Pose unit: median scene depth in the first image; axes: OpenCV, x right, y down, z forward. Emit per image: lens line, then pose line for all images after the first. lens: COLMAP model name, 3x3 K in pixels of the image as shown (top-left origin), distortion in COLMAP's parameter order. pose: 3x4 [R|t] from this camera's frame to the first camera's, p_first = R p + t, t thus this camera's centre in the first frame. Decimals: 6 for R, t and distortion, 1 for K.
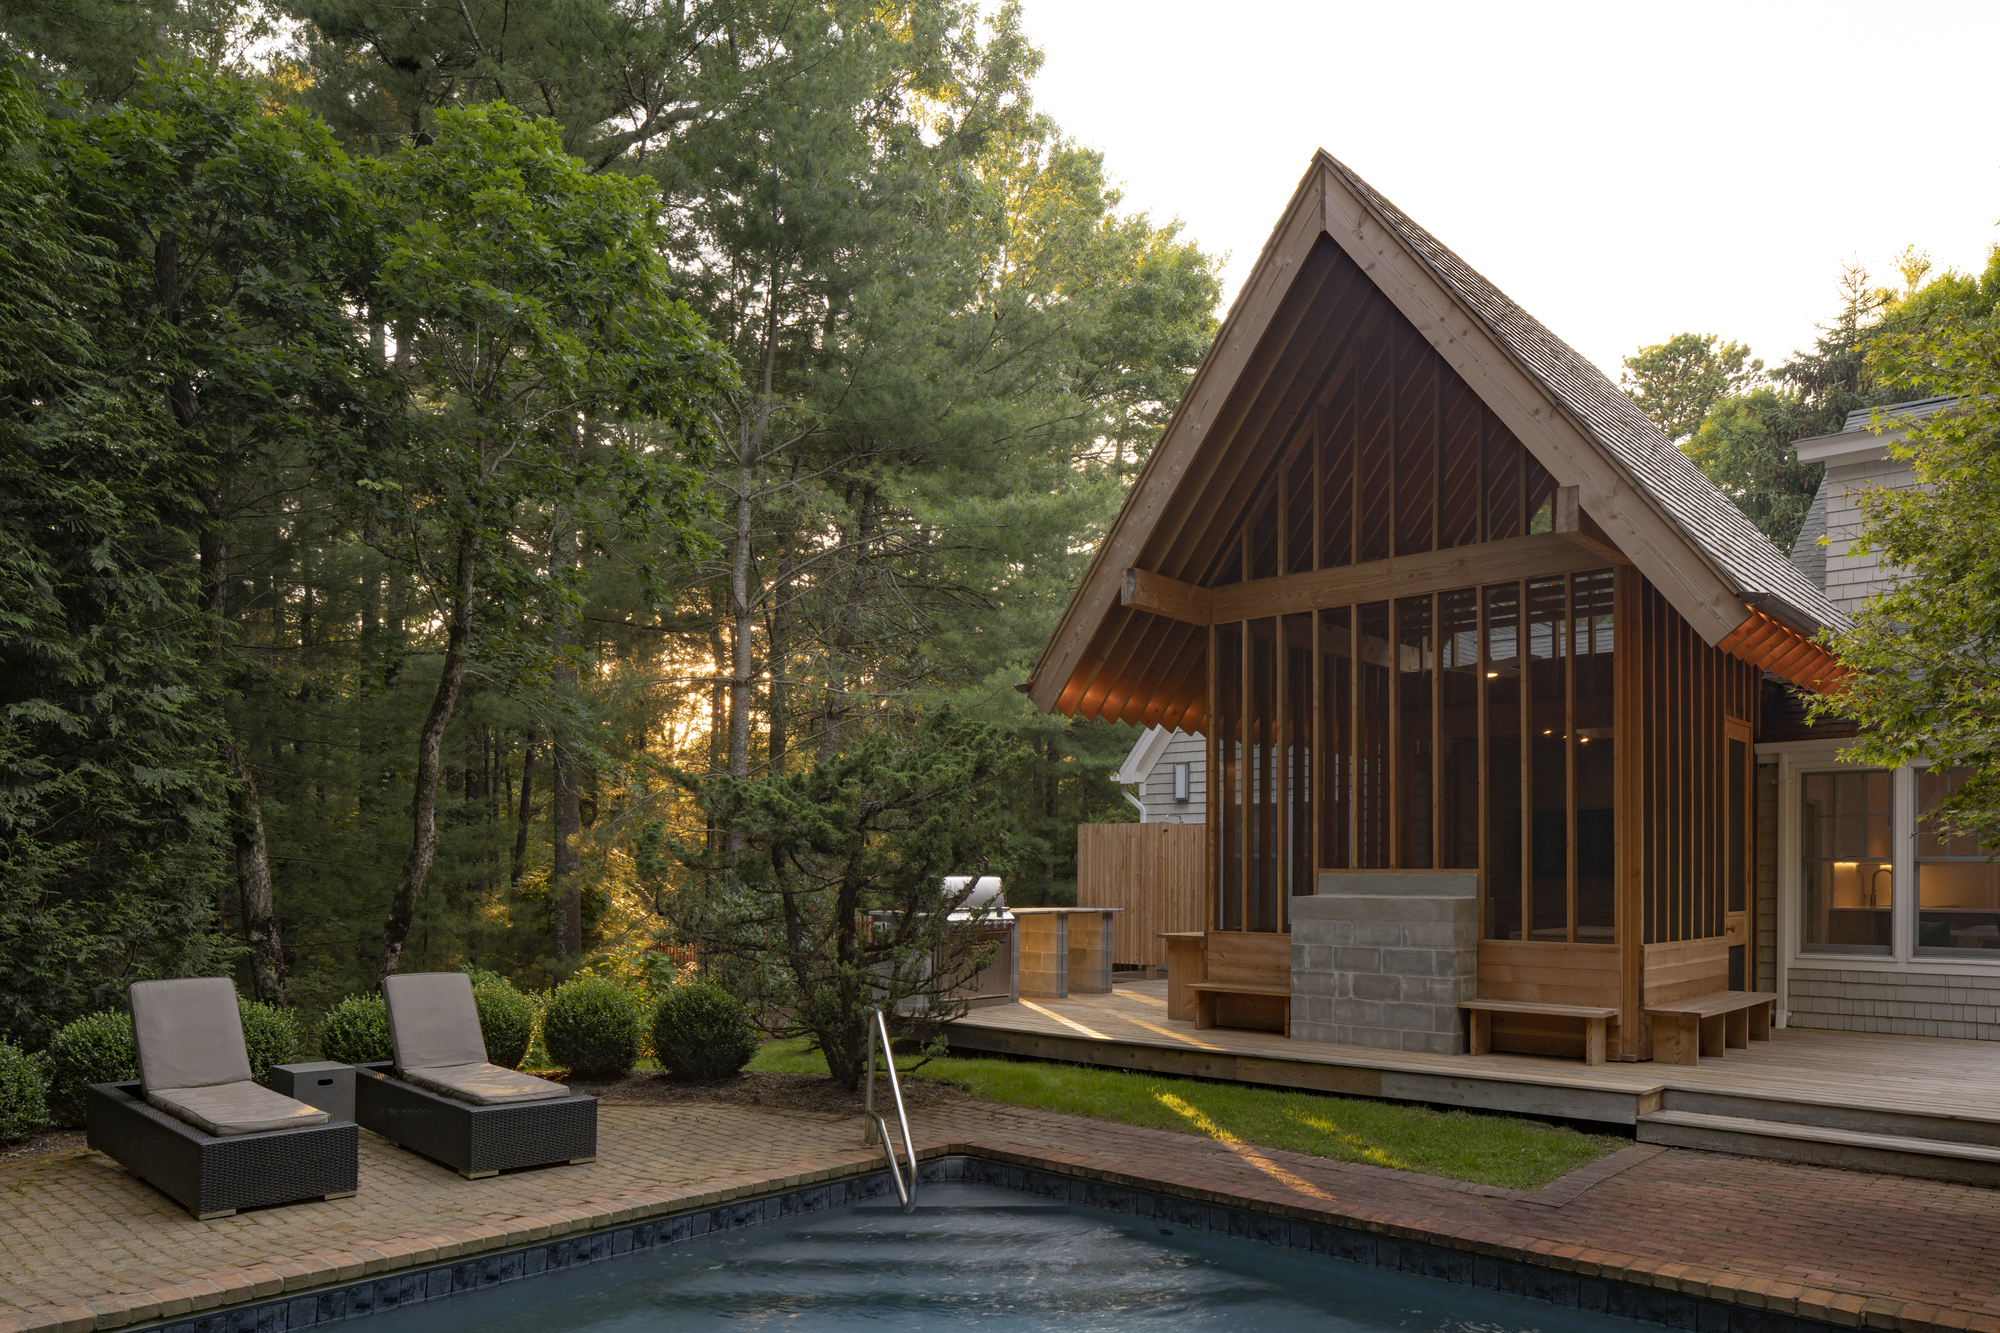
lens RADIAL K [[1406.9, 0, 989.5], [0, 1406.9, 857.3], [0, 0, 1]] dist [-0.005497, 0.011969]
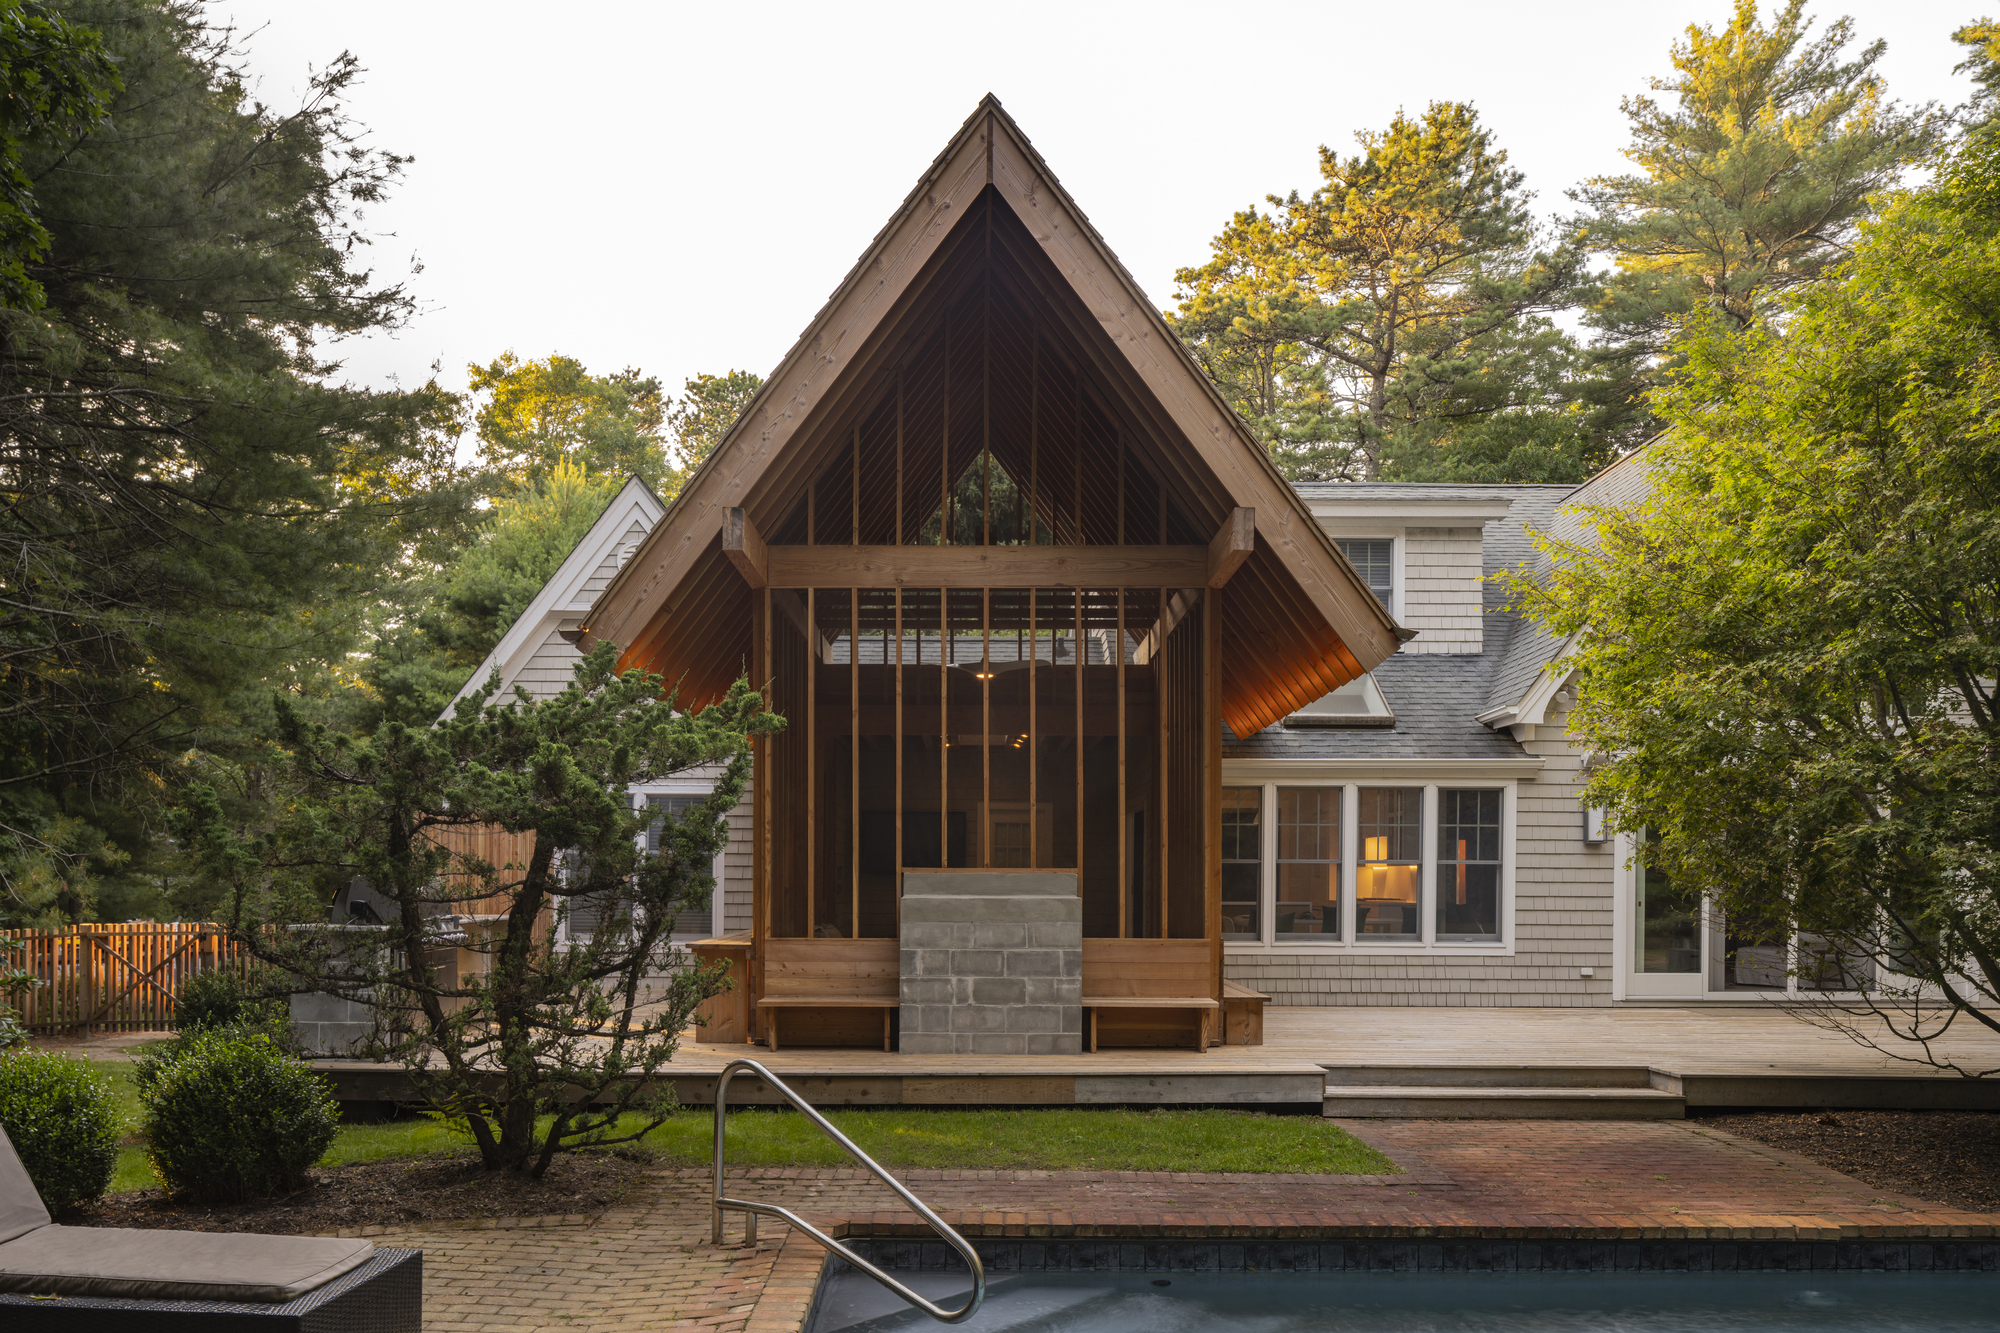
lens RADIAL K [[1406.9, 0, 1003.9], [0, 1406.9, 869.5], [0, 0, 1]] dist [-0.005497, 0.011969]
pose [[0.732342, 0.001713, 0.680935, -0.388498], [-0.008072, 0.999948, 0.006166, 0.003427], [-0.680889, -0.010012, 0.732318, 0.304852]]
